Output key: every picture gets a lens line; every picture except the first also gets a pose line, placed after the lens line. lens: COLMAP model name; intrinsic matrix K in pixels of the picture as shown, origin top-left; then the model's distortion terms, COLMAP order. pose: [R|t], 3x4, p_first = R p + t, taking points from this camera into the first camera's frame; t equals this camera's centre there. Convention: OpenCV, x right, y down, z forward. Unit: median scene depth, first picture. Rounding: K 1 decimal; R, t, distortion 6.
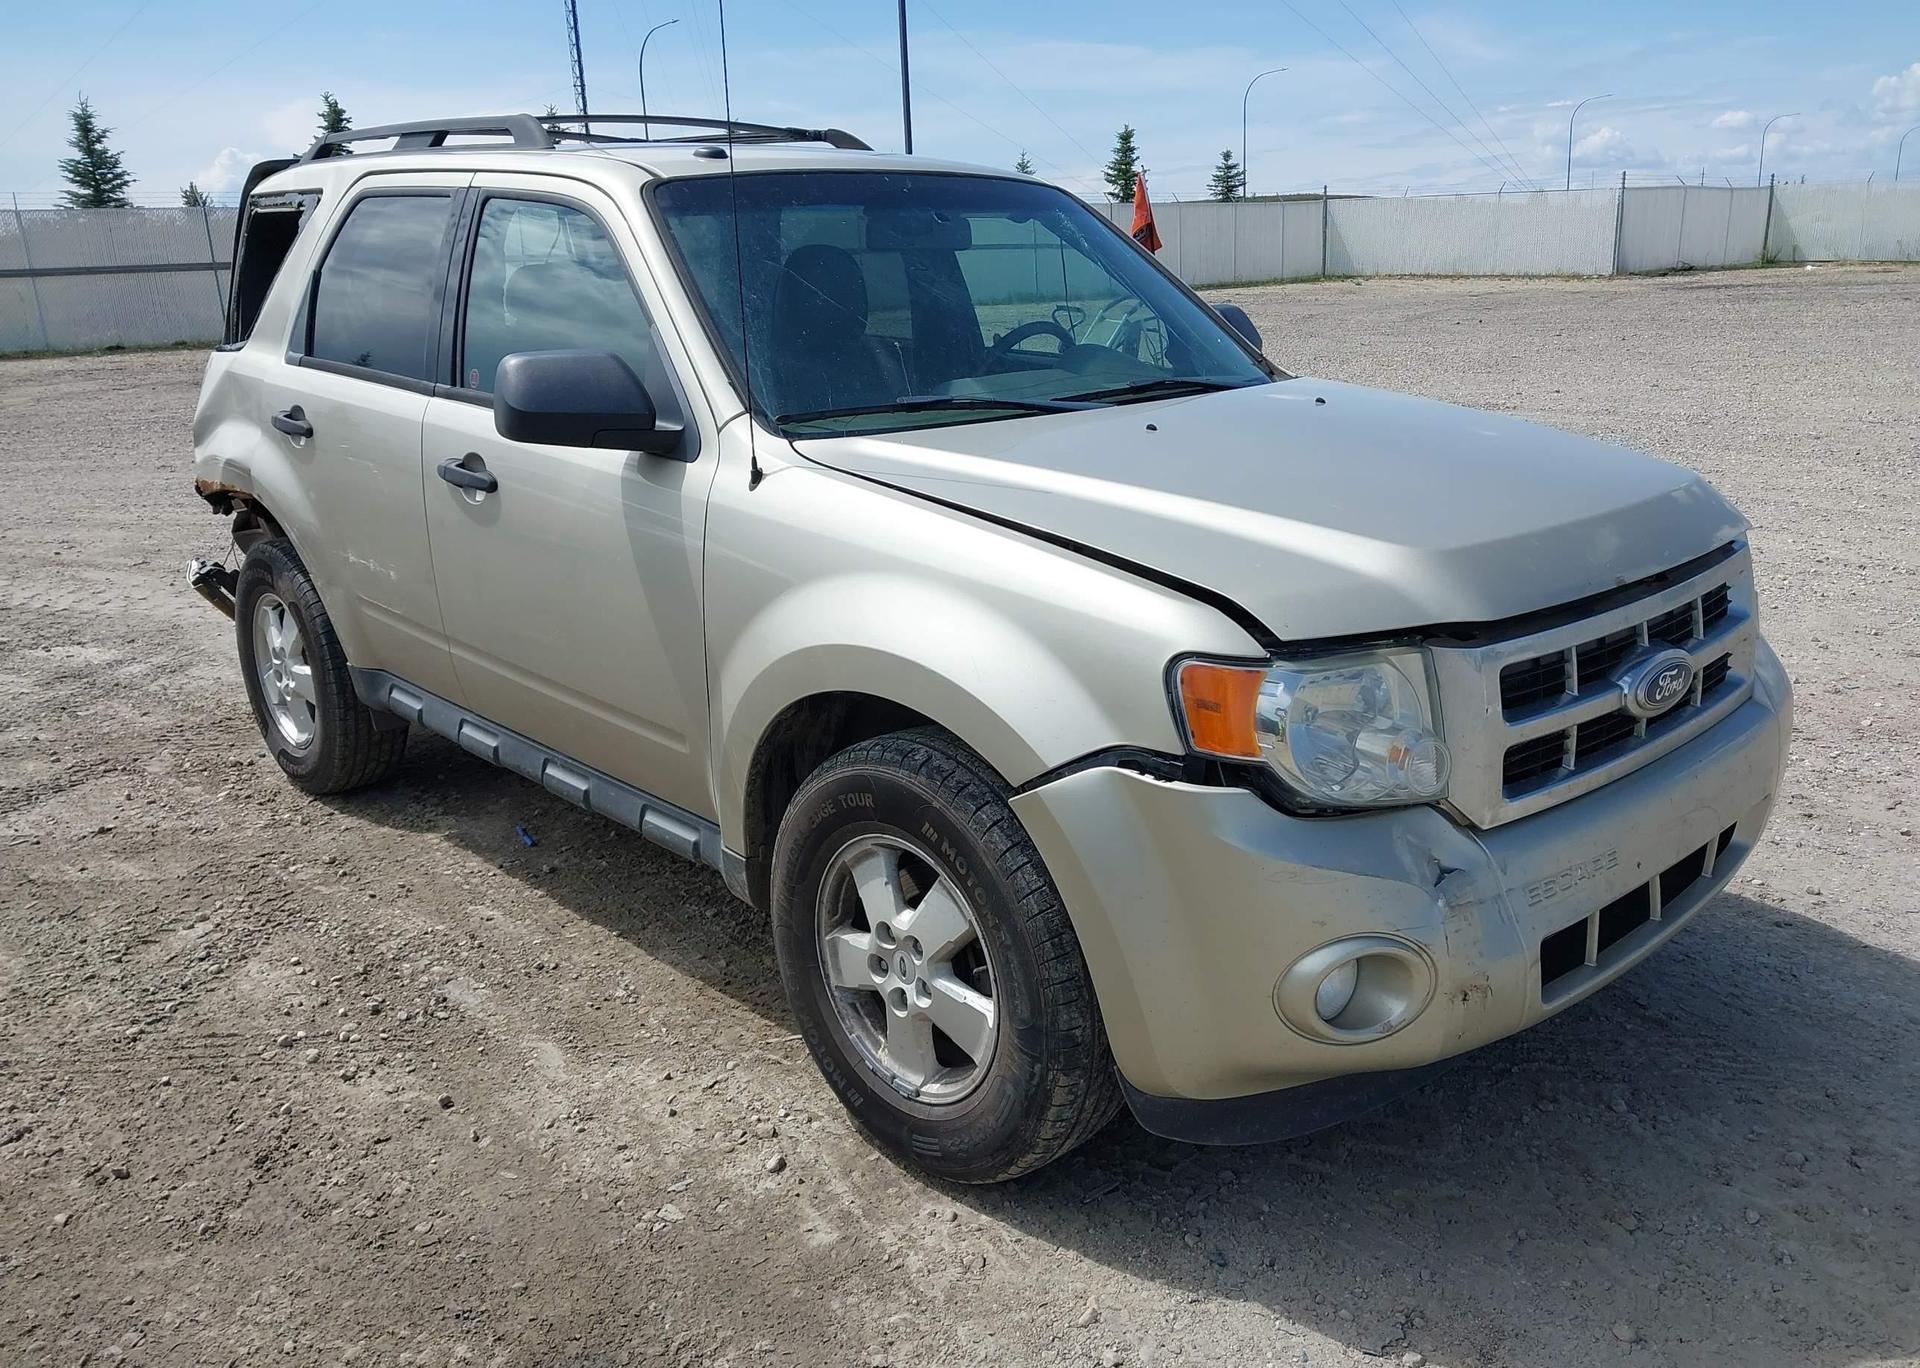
lens RADIAL K [[1519.2, 0, 961.6], [0, 1519.2, 678.7], [0, 0, 1]] dist [0.036206, -0.047952]
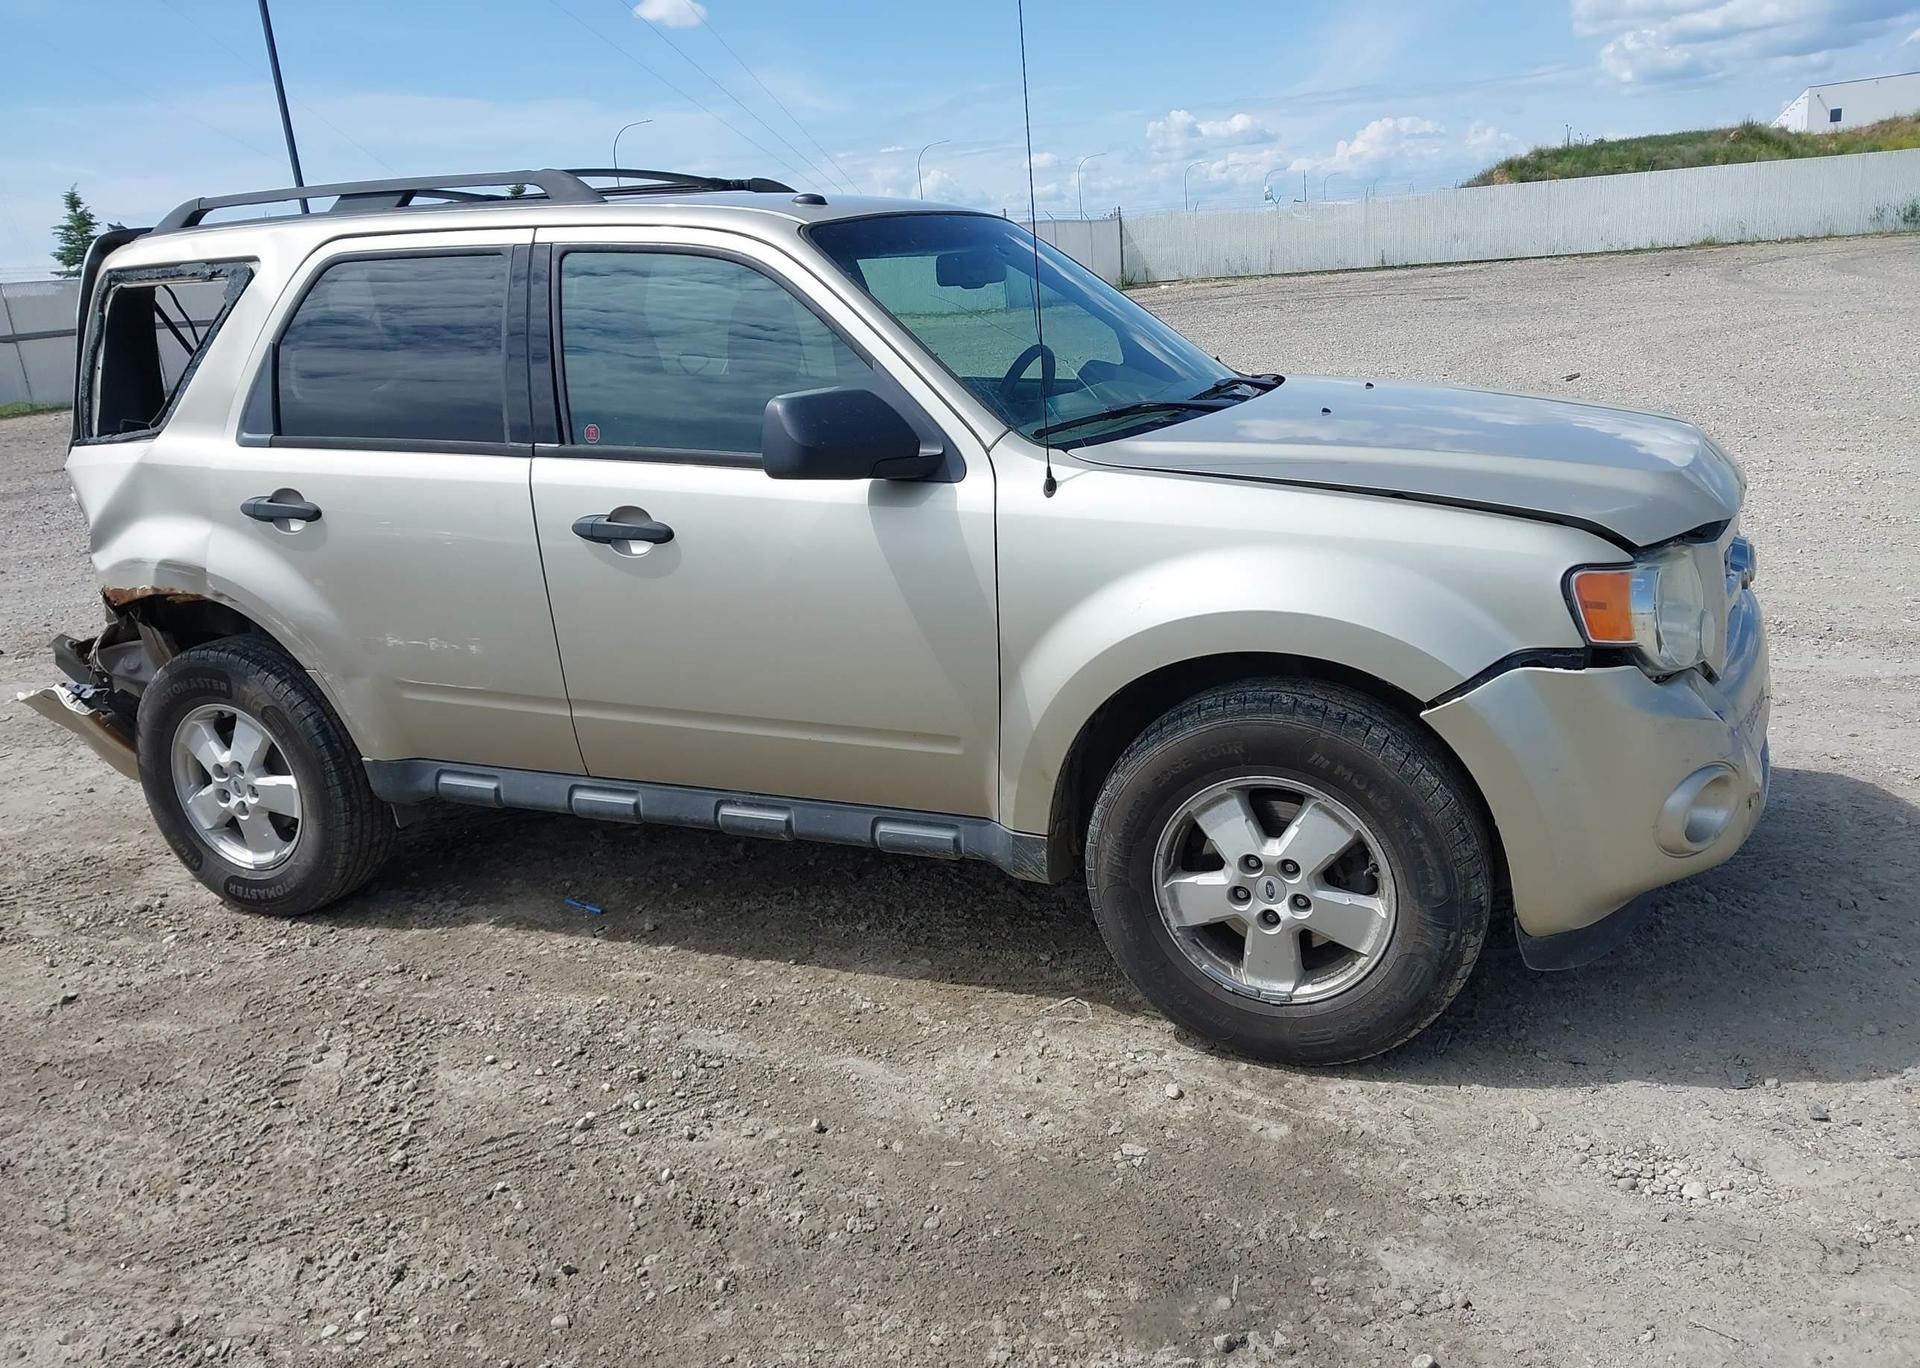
lens RADIAL K [[1519.2, 0, 964.7], [0, 1519.2, 674.5], [0, 0, 1]] dist [0.036206, -0.047952]
pose [[0.922884, -0.143499, 0.357343, -0.520335], [0.154804, 0.987940, -0.003072, -0.002301], [-0.352593, 0.058153, 0.933968, 0.000824]]
